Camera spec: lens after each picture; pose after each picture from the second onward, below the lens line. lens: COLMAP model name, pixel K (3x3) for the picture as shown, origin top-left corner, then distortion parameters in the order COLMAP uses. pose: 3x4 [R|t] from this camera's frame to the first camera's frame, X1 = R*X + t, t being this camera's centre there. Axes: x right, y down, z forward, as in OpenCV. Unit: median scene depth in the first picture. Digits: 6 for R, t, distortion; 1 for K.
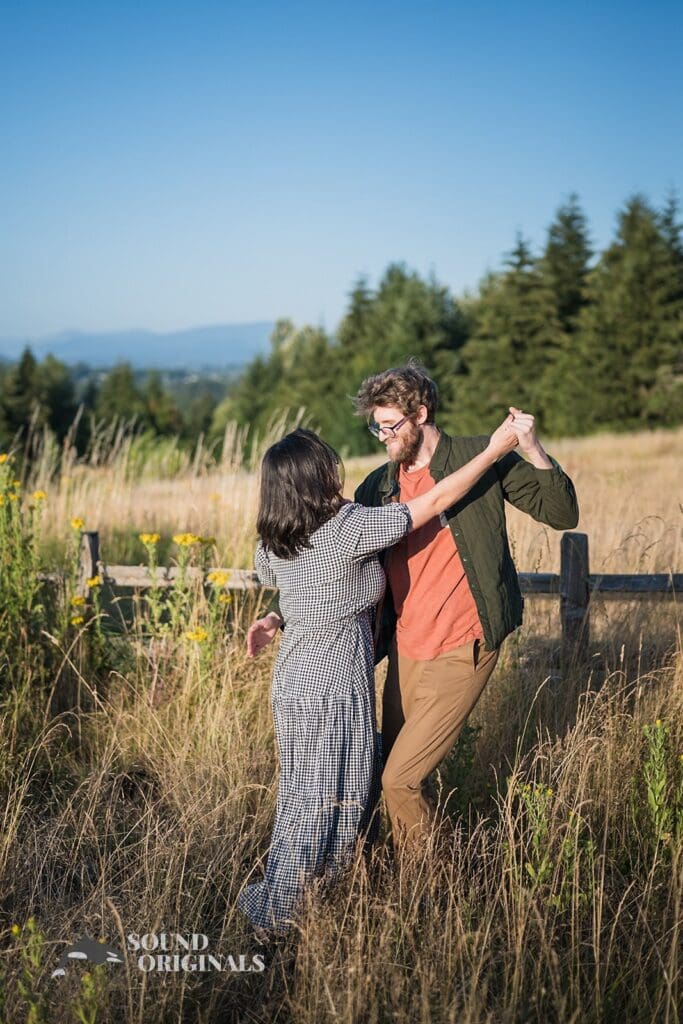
lens RADIAL K [[1419.4, 0, 339.3], [0, 1419.4, 508.4], [0, 0, 1]] dist [0.010820, -0.111217]
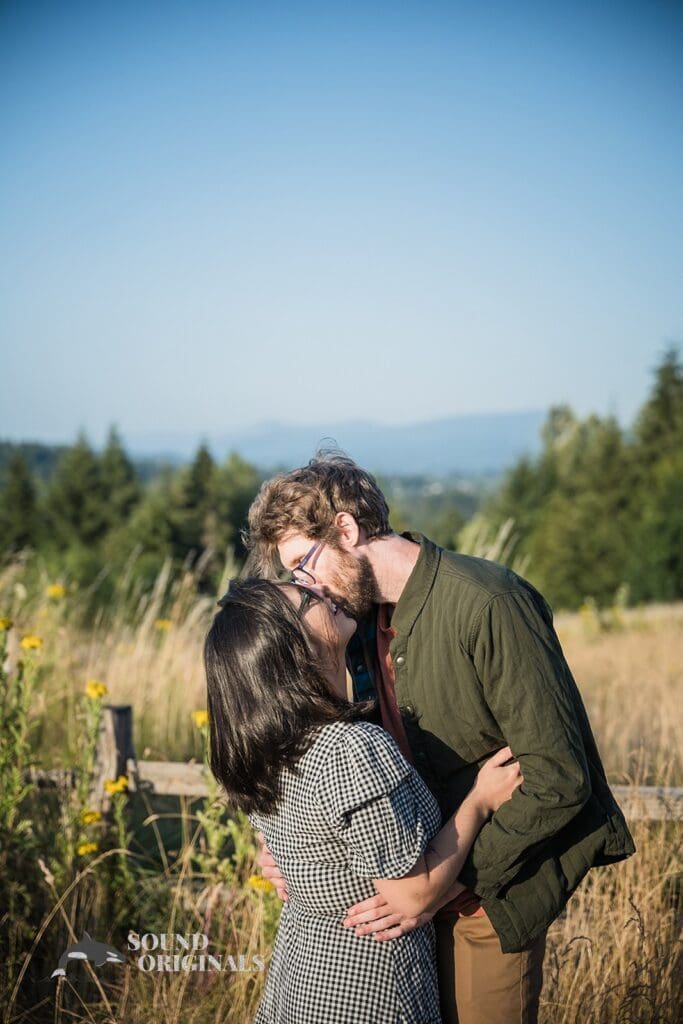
lens RADIAL K [[1991.0, 0, 342.8], [0, 1991.0, 511.5], [0, 0, 1]] dist [0.001042, -0.118063]
pose [[0.988294, 0.013963, -0.151919, 0.054564], [-0.026202, 0.996541, -0.078860, -0.001937], [0.150293, 0.081917, 0.985242, 0.146140]]
